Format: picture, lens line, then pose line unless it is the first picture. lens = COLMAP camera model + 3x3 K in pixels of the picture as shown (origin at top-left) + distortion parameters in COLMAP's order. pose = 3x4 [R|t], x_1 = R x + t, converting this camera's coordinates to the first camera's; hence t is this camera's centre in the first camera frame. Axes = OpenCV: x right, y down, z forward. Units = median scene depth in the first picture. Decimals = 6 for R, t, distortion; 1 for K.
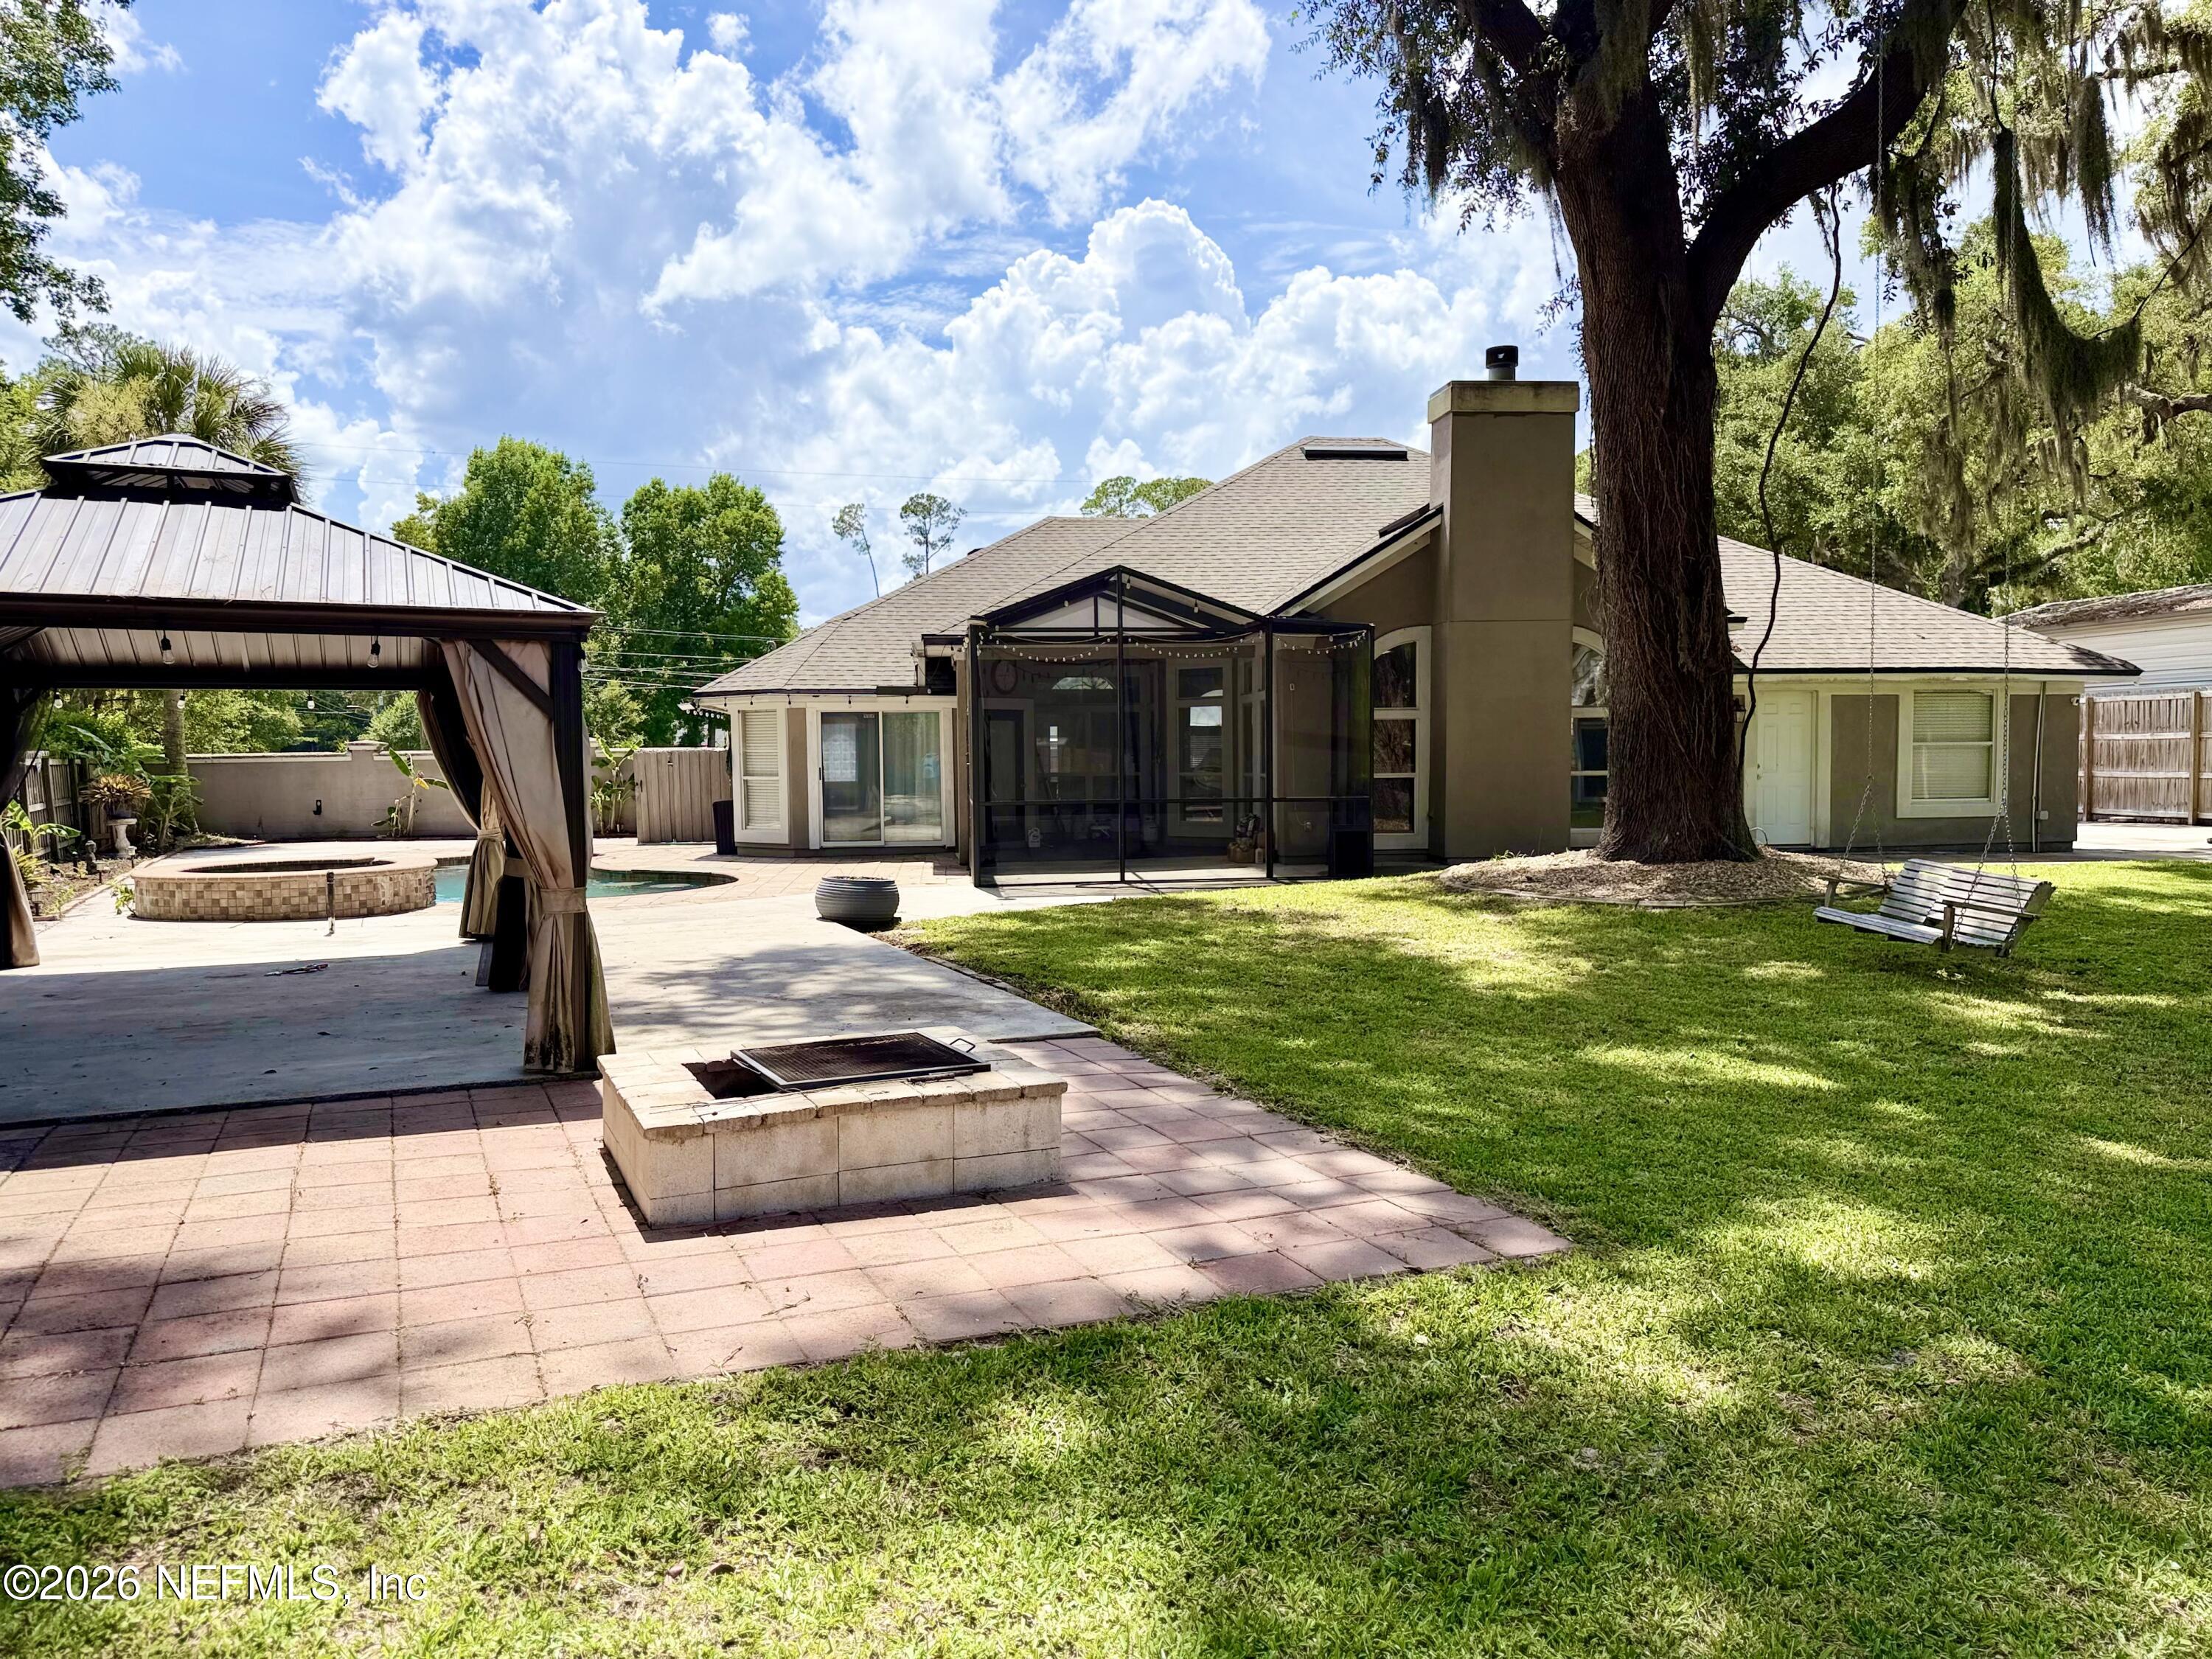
lens RADIAL K [[1550.3, 0, 1111.4], [0, 1550.3, 835.9], [0, 0, 1]] dist [0.117229, -0.150369]
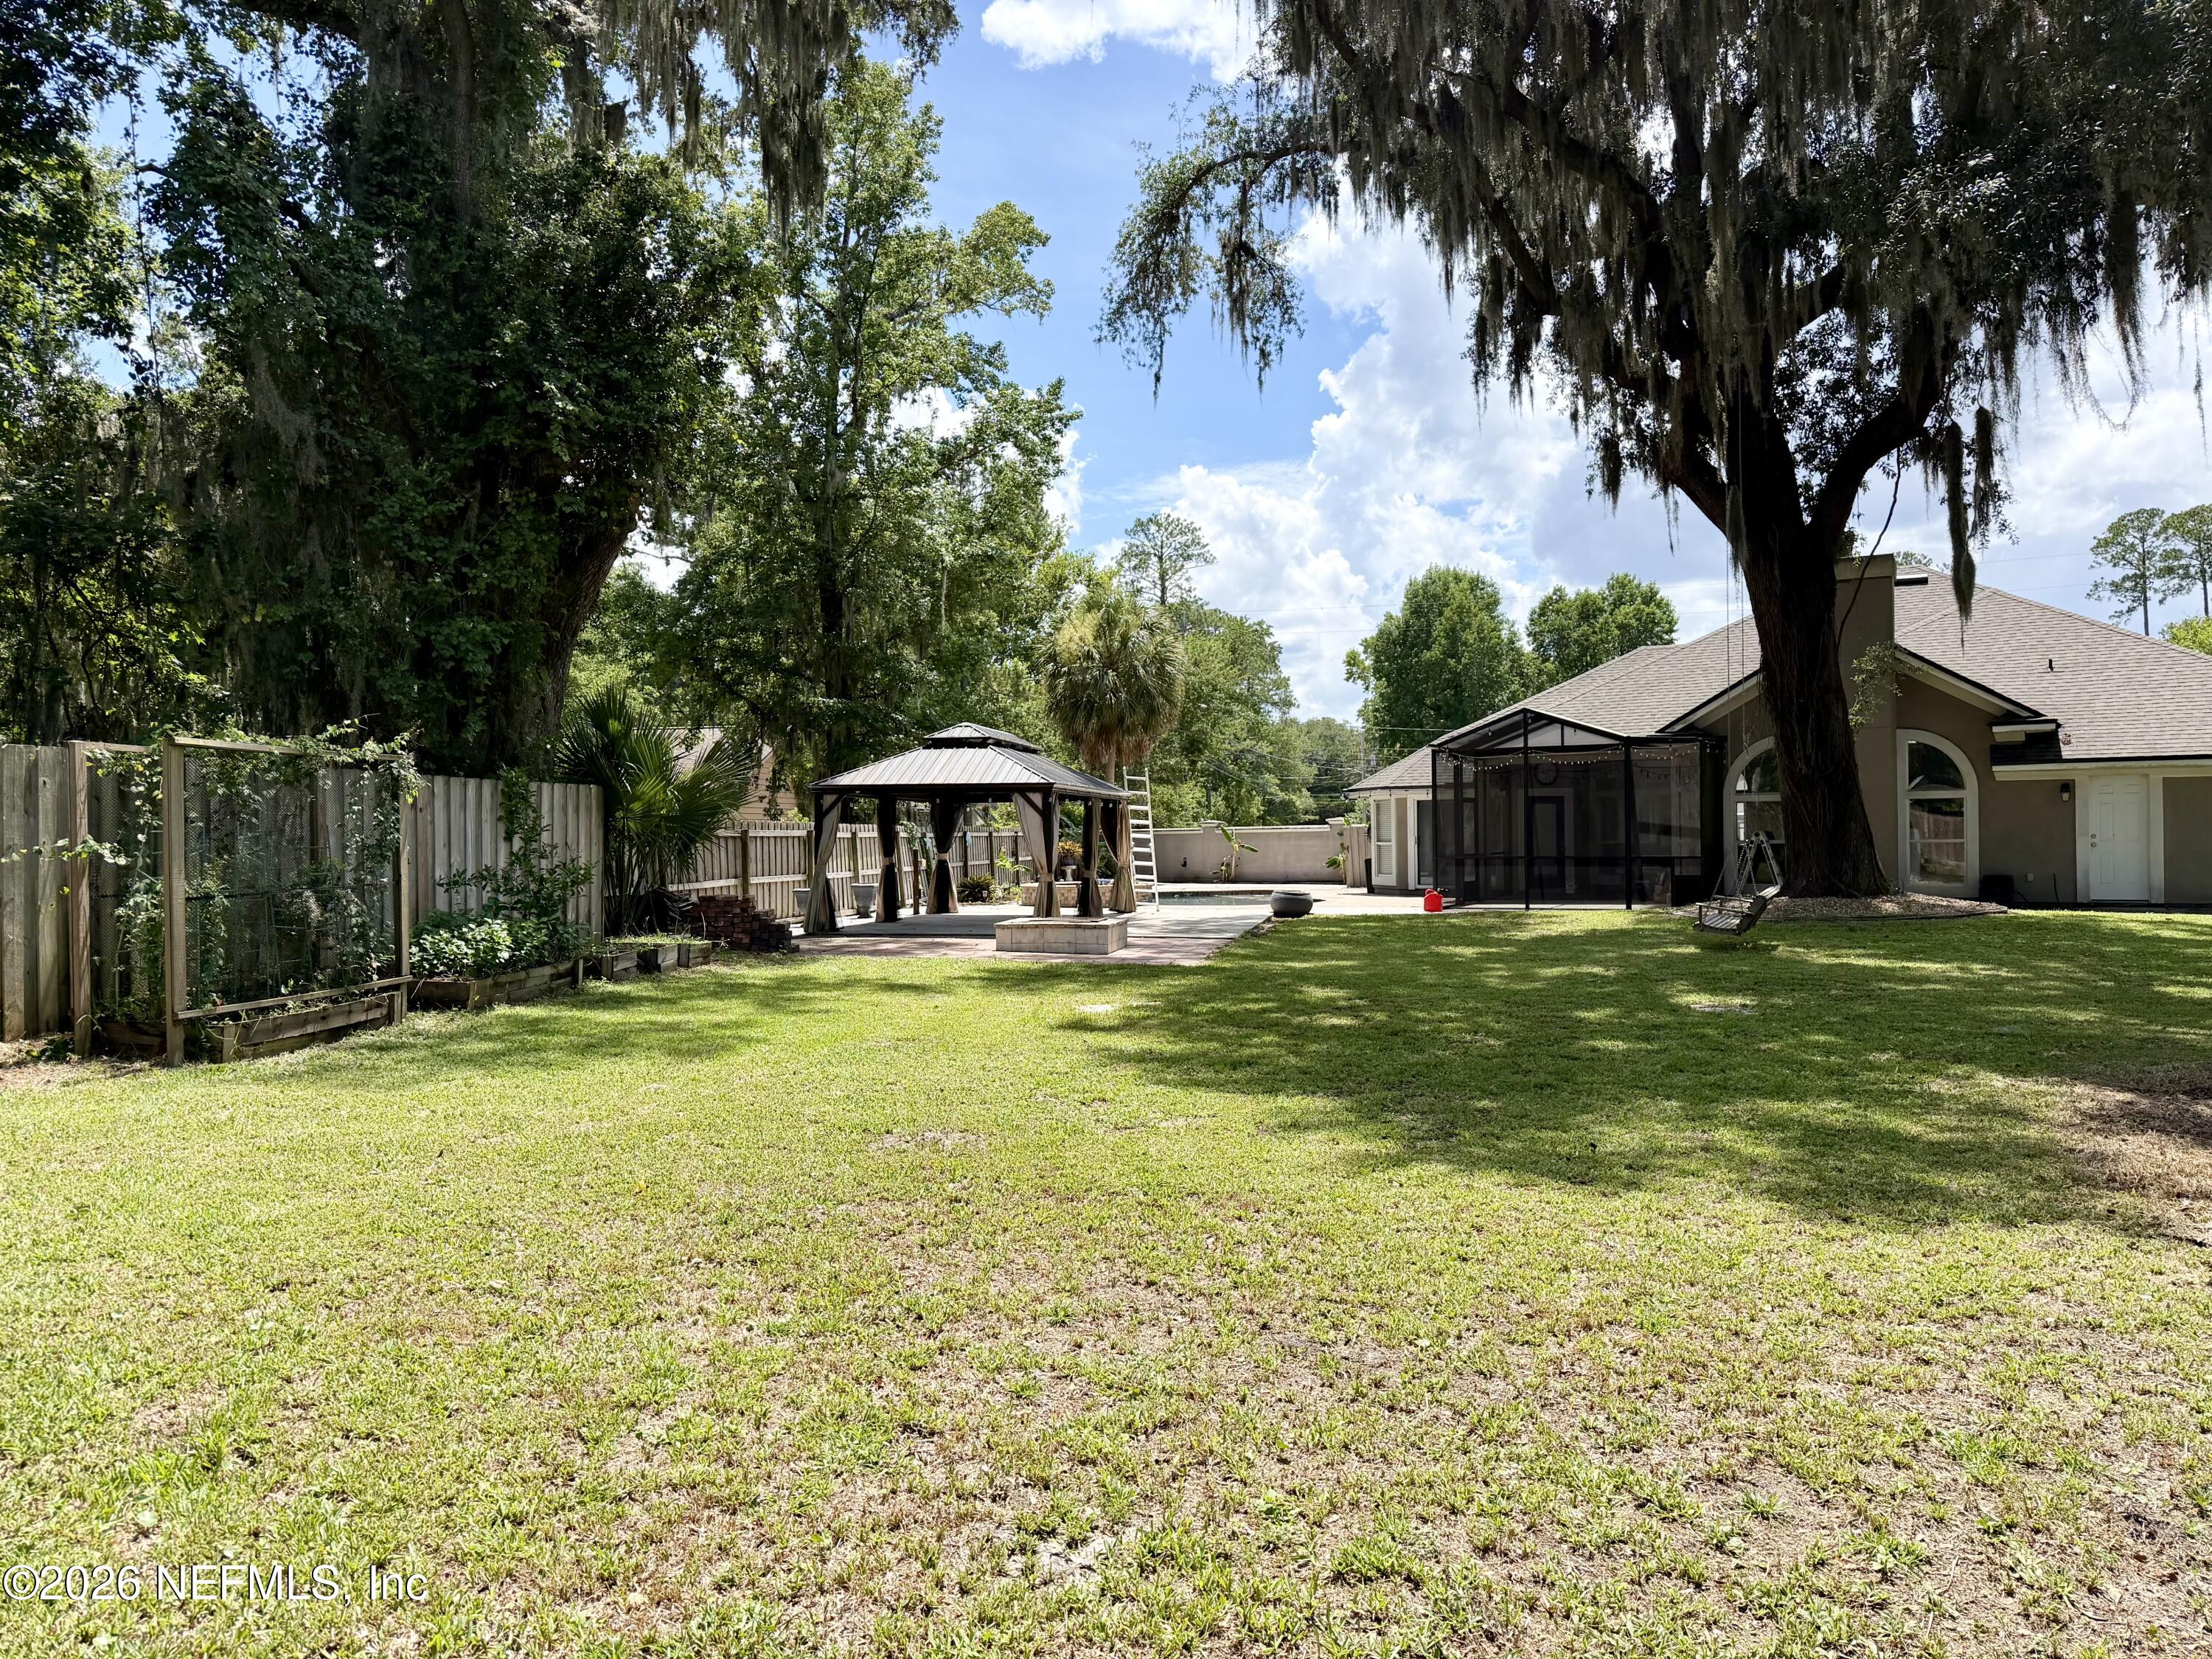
lens RADIAL K [[1550.3, 0, 1111.4], [0, 1550.3, 835.9], [0, 0, 1]] dist [0.117229, -0.150369]
pose [[0.812102, -0.001044, -0.583515, 0.113743], [-0.026742, 0.998881, -0.039006, 0.005486], [0.582903, 0.047281, 0.811165, -0.101357]]
